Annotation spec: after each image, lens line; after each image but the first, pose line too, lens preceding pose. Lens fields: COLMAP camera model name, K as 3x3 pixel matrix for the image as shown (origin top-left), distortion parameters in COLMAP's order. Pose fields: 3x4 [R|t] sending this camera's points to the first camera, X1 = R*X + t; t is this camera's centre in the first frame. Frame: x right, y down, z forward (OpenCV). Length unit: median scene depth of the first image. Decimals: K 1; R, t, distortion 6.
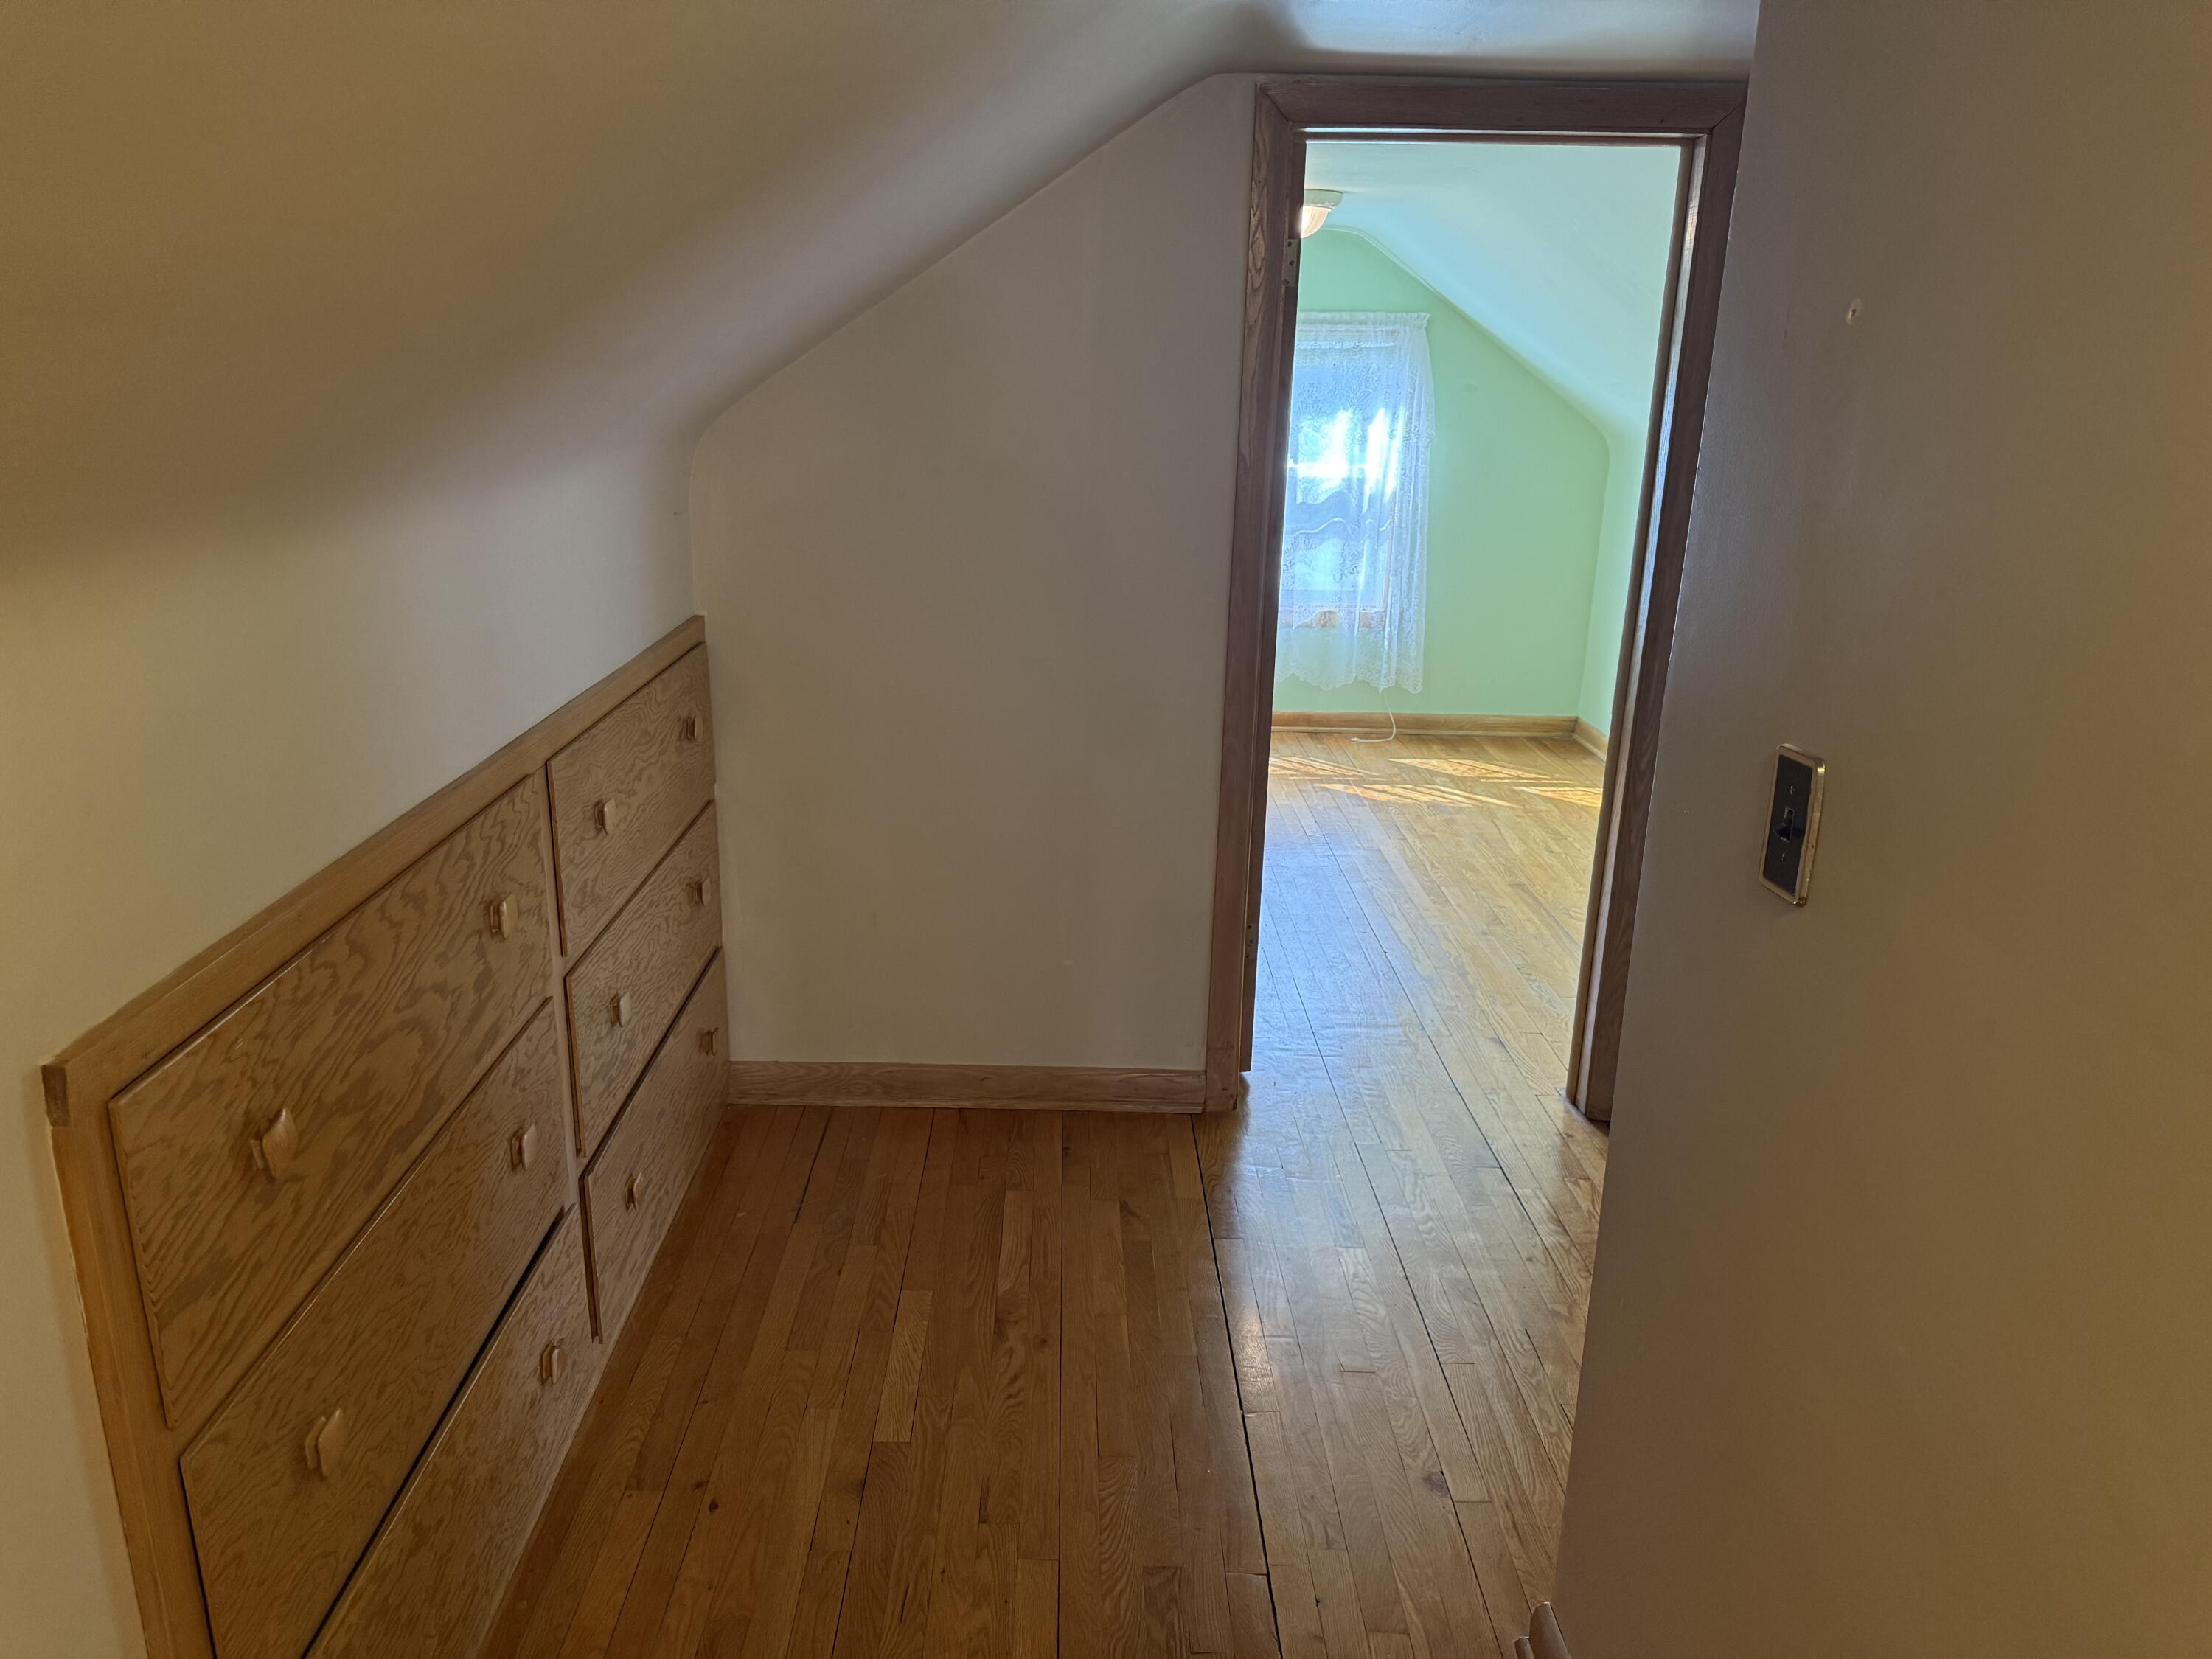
lens RADIAL K [[1565.0, 0, 1104.2], [0, 1565.0, 839.1], [0, 0, 1]] dist [0.054630, -0.054953]
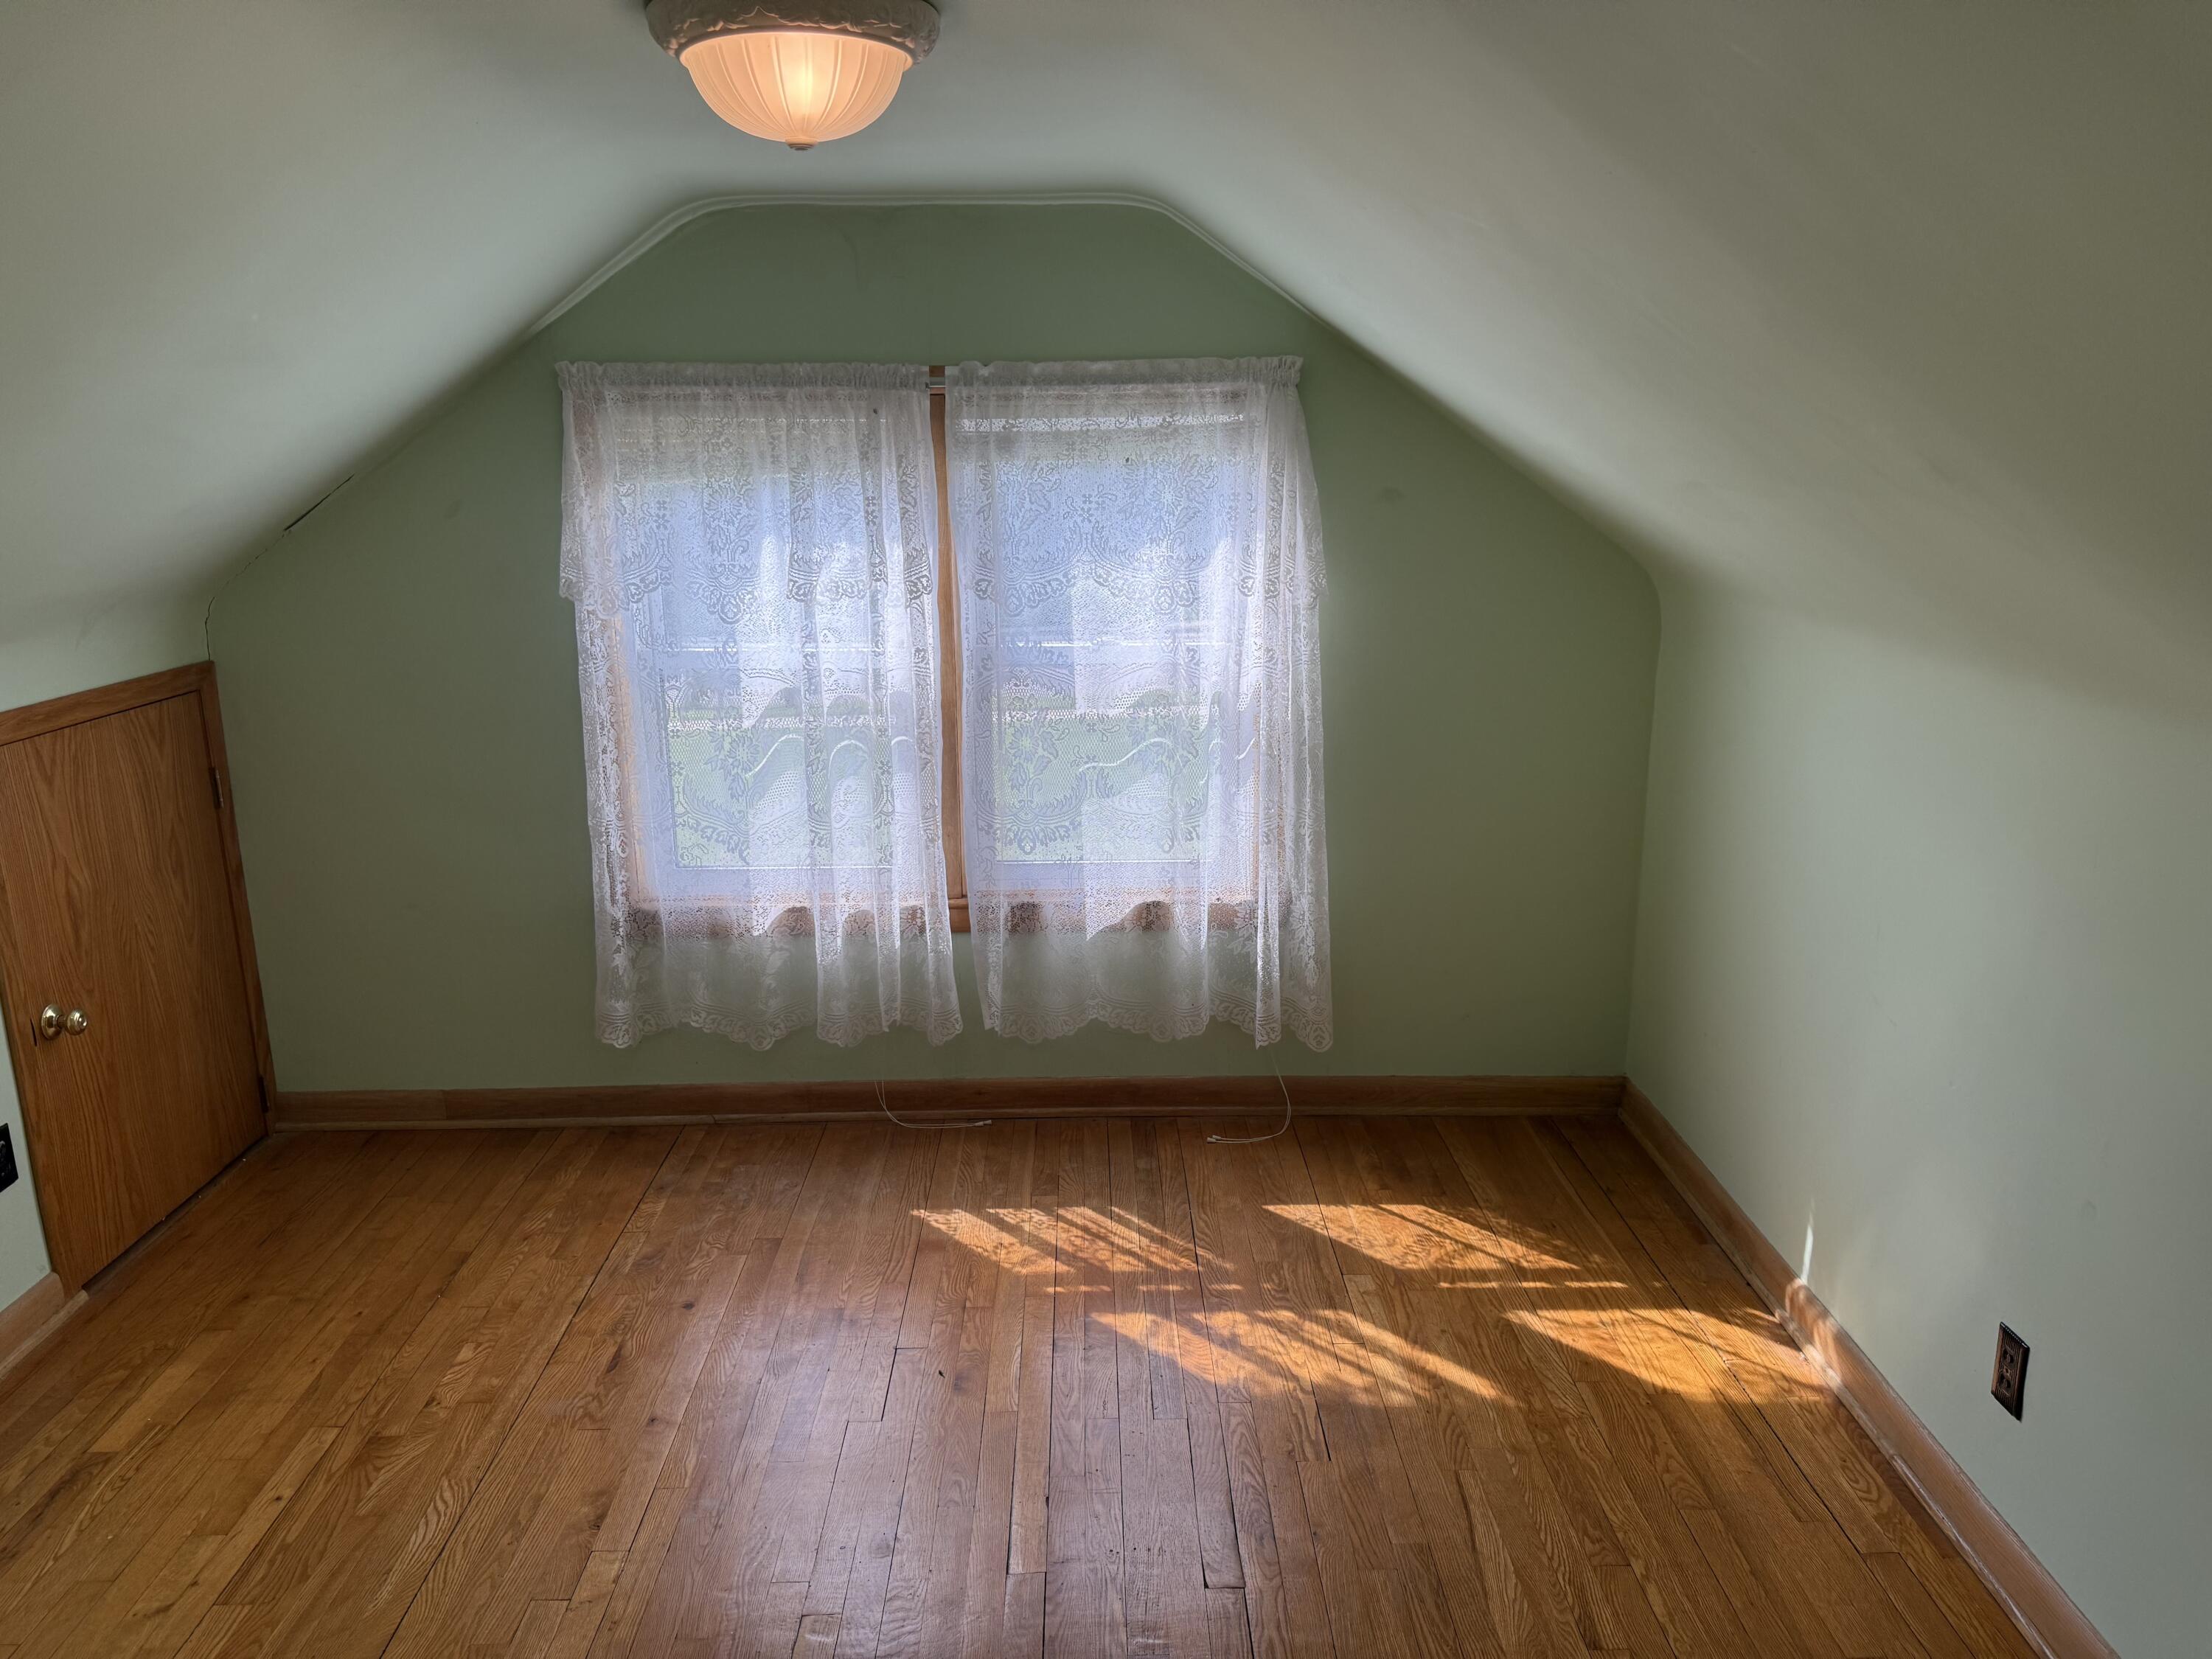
lens RADIAL K [[1565.0, 0, 1103.6], [0, 1565.0, 820.4], [0, 0, 1]] dist [0.054630, -0.054953]
pose [[0.999498, -0.028747, -0.013339, 0.141152], [0.027800, 0.997402, -0.066457, -0.146137], [0.015215, 0.066053, 0.997700, 0.483901]]
